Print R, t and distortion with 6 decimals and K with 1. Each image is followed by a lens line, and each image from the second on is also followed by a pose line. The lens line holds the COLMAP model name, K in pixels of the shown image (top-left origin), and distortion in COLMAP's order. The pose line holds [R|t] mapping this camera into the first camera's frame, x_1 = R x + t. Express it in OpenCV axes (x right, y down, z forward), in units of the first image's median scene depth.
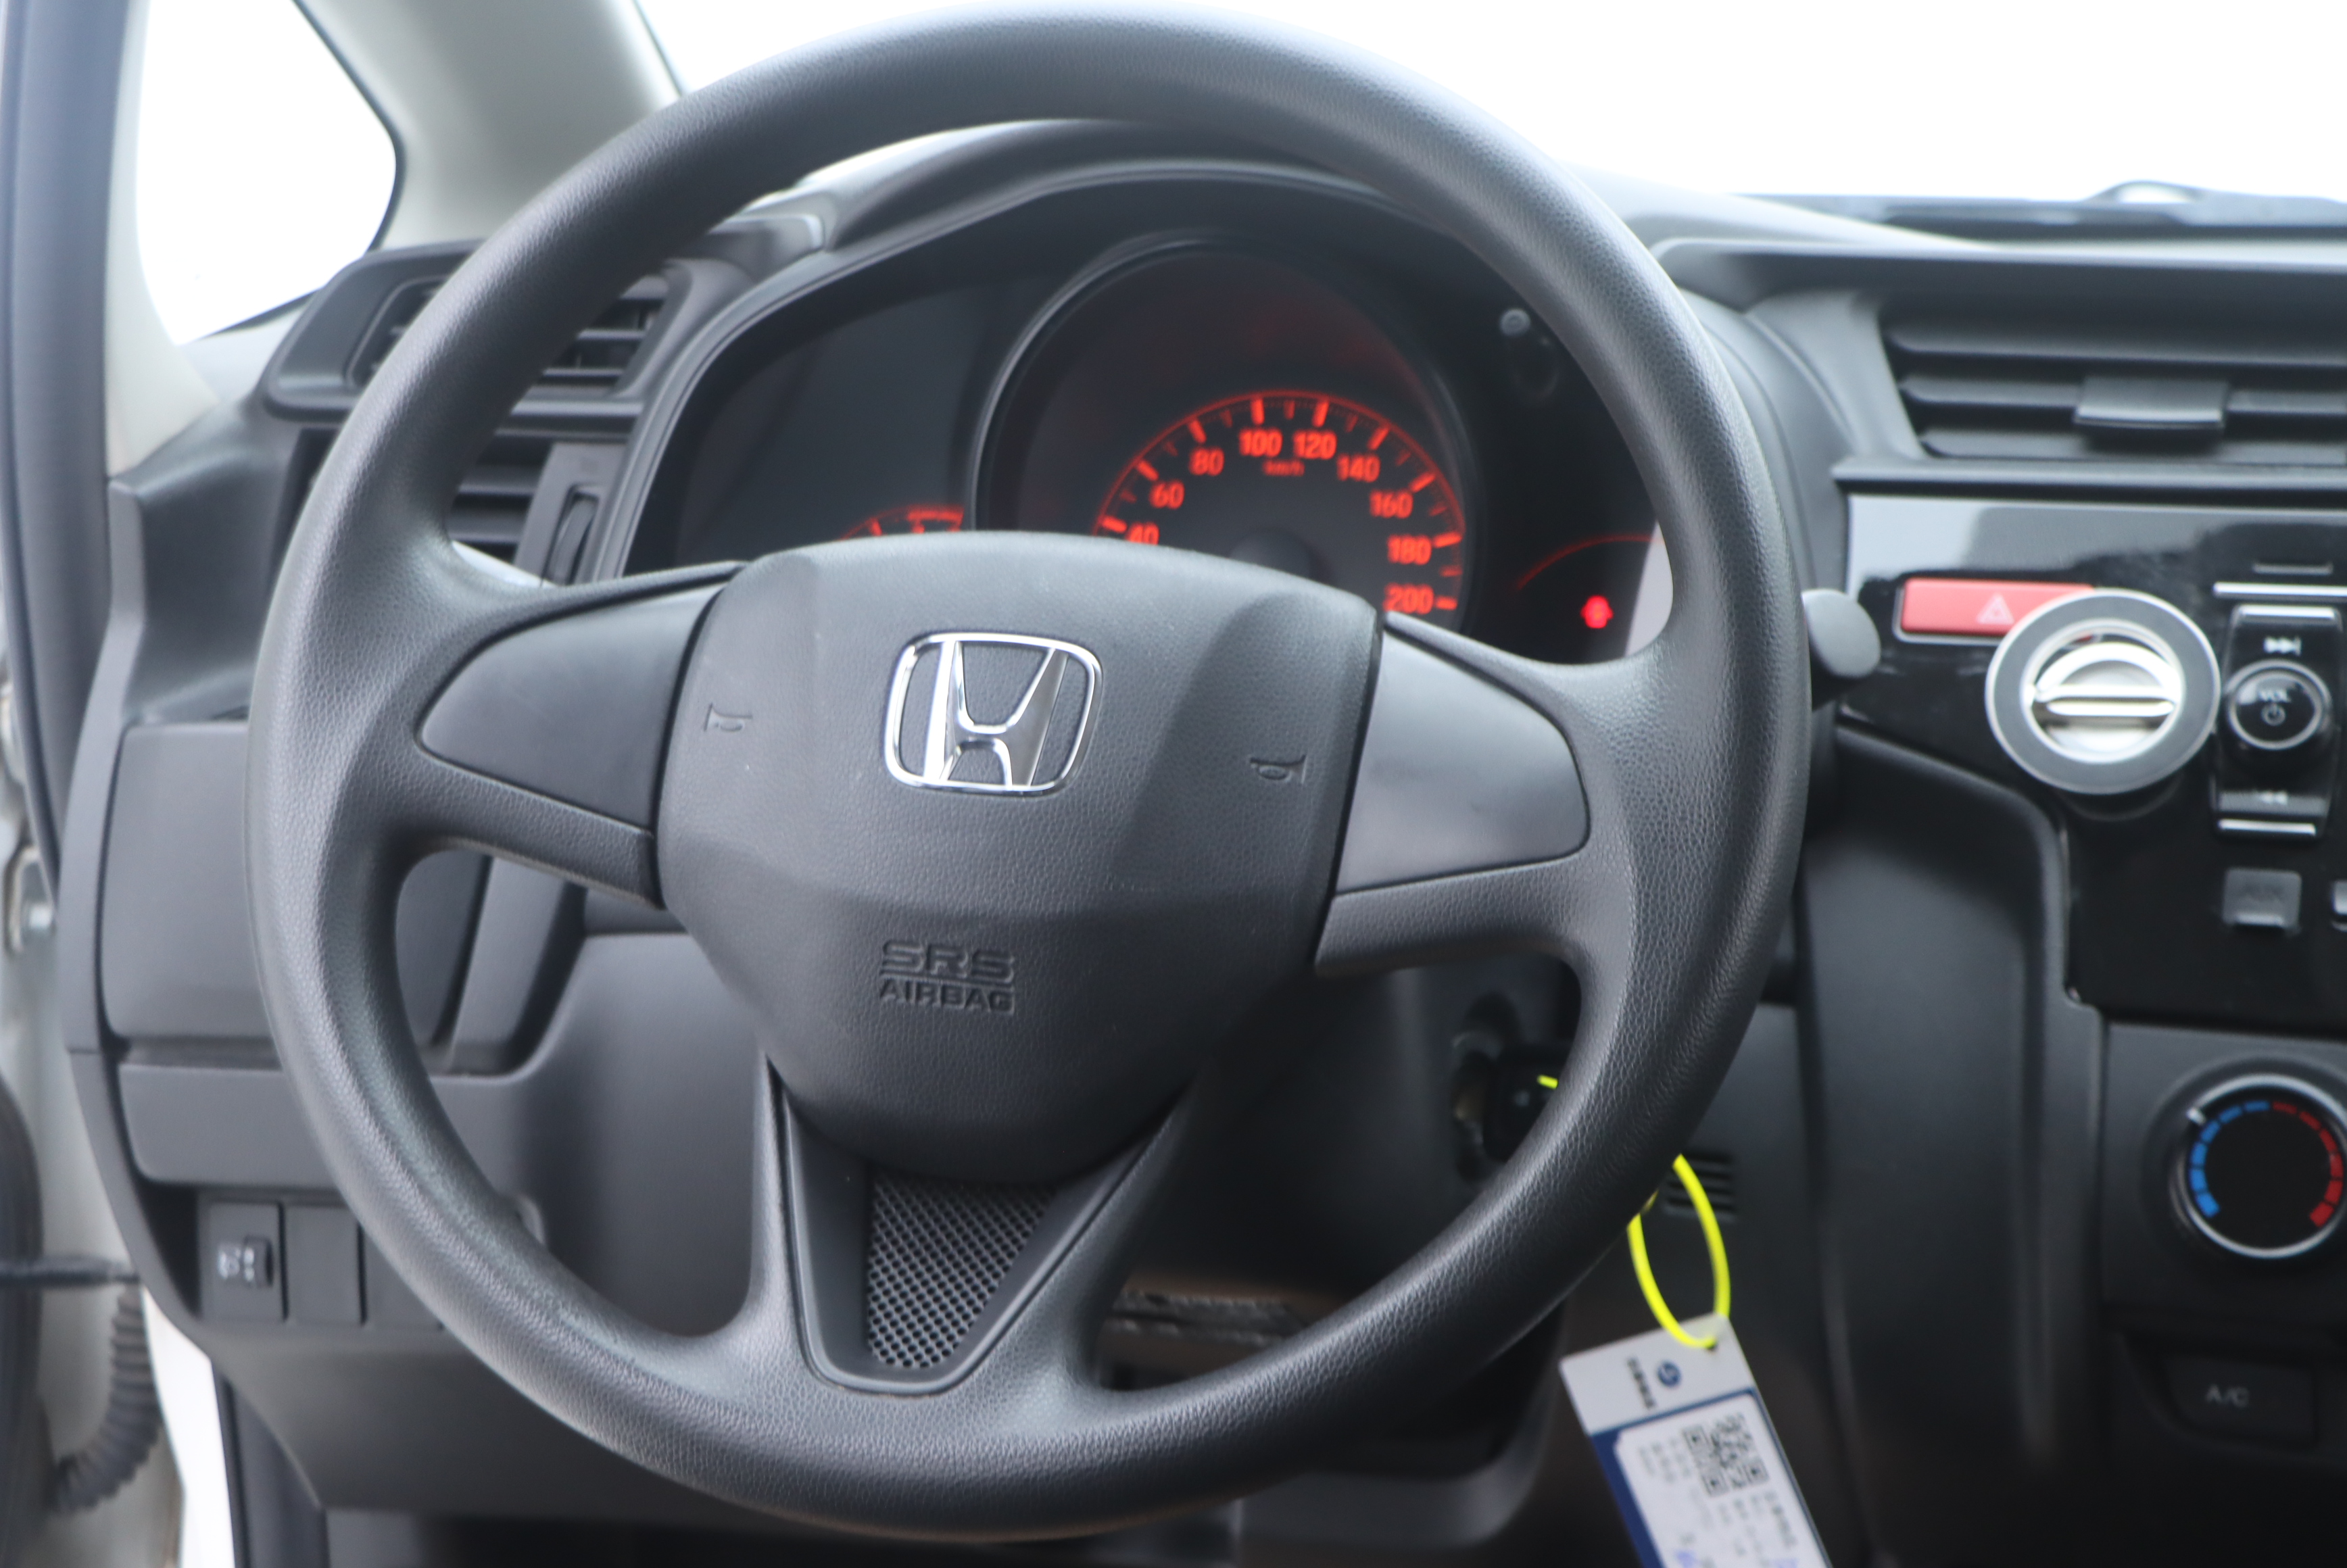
lens RADIAL K [[3790.0, 0, 1208.0], [0, 3790.0, 787.5], [0, 0, 1]] dist [0.074272, 0.226568]
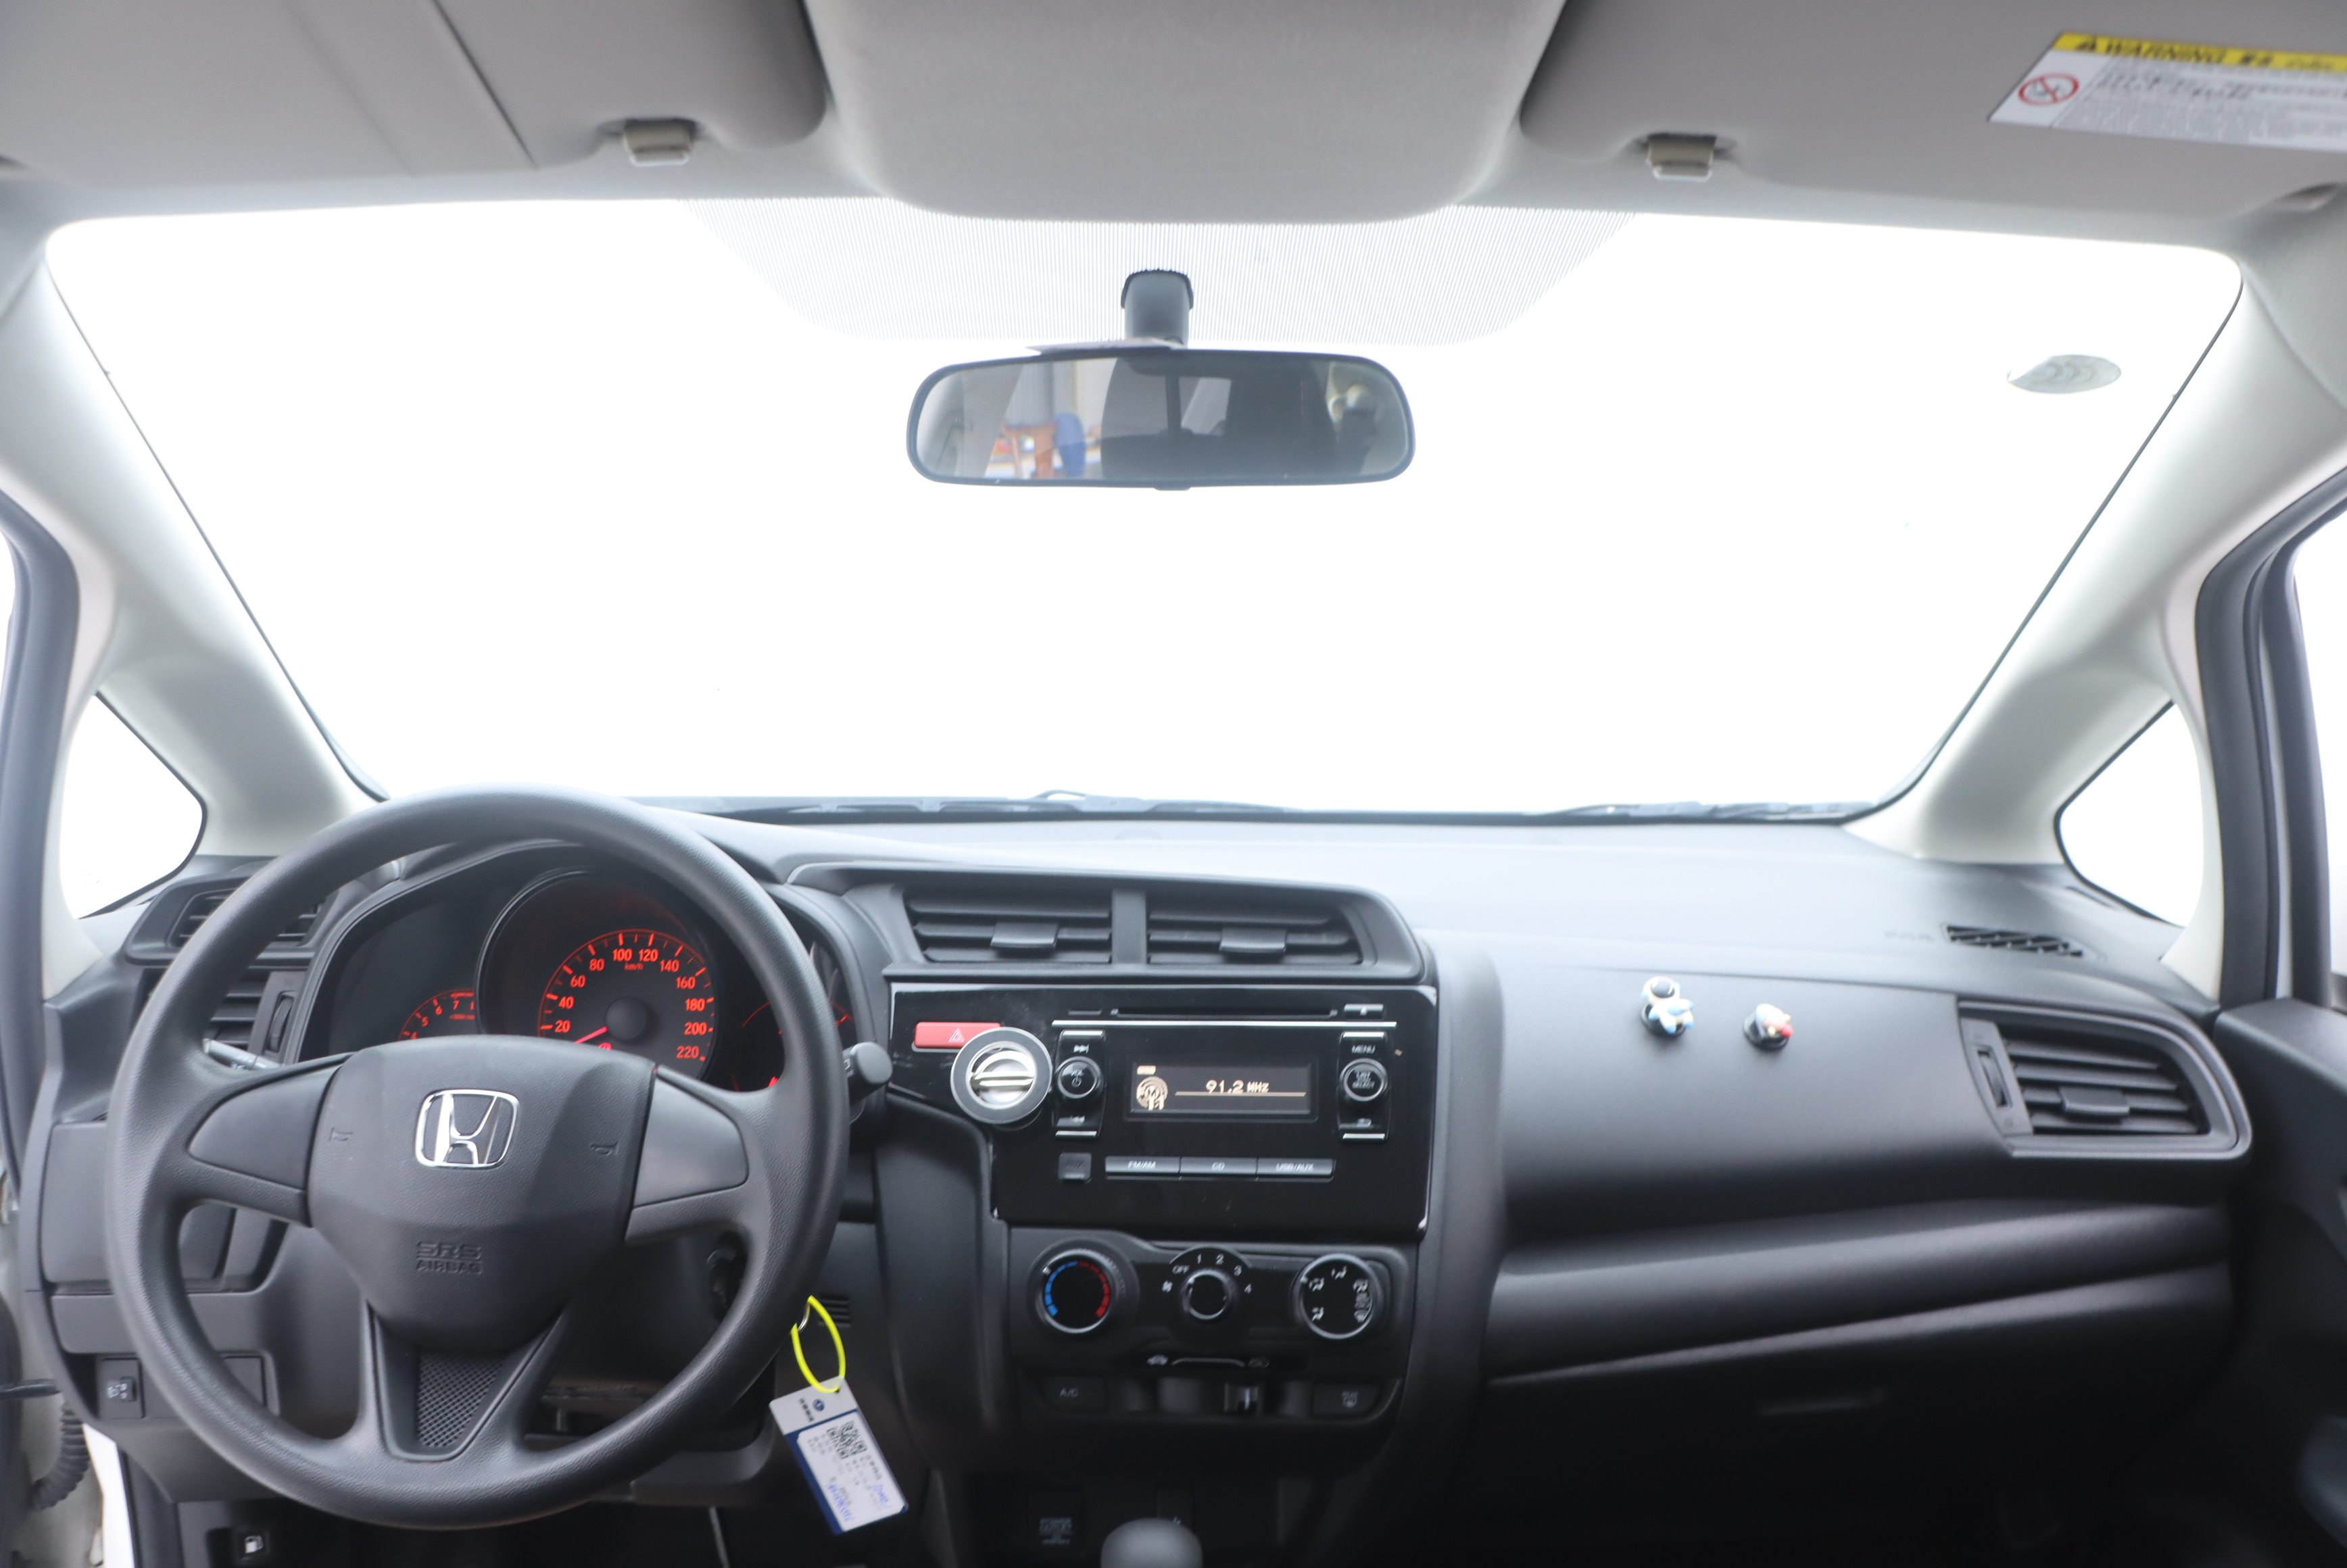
lens RADIAL K [[1949.1, 0, 1172.4], [0, 1949.1, 809.3], [0, 0, 1]] dist [-0.173320, 0.134992]
pose [[0.969727, -0.029354, 0.242421, 0.063589], [0.052917, 0.994419, -0.091269, -0.069661], [-0.238389, 0.101335, 0.965868, -0.115542]]
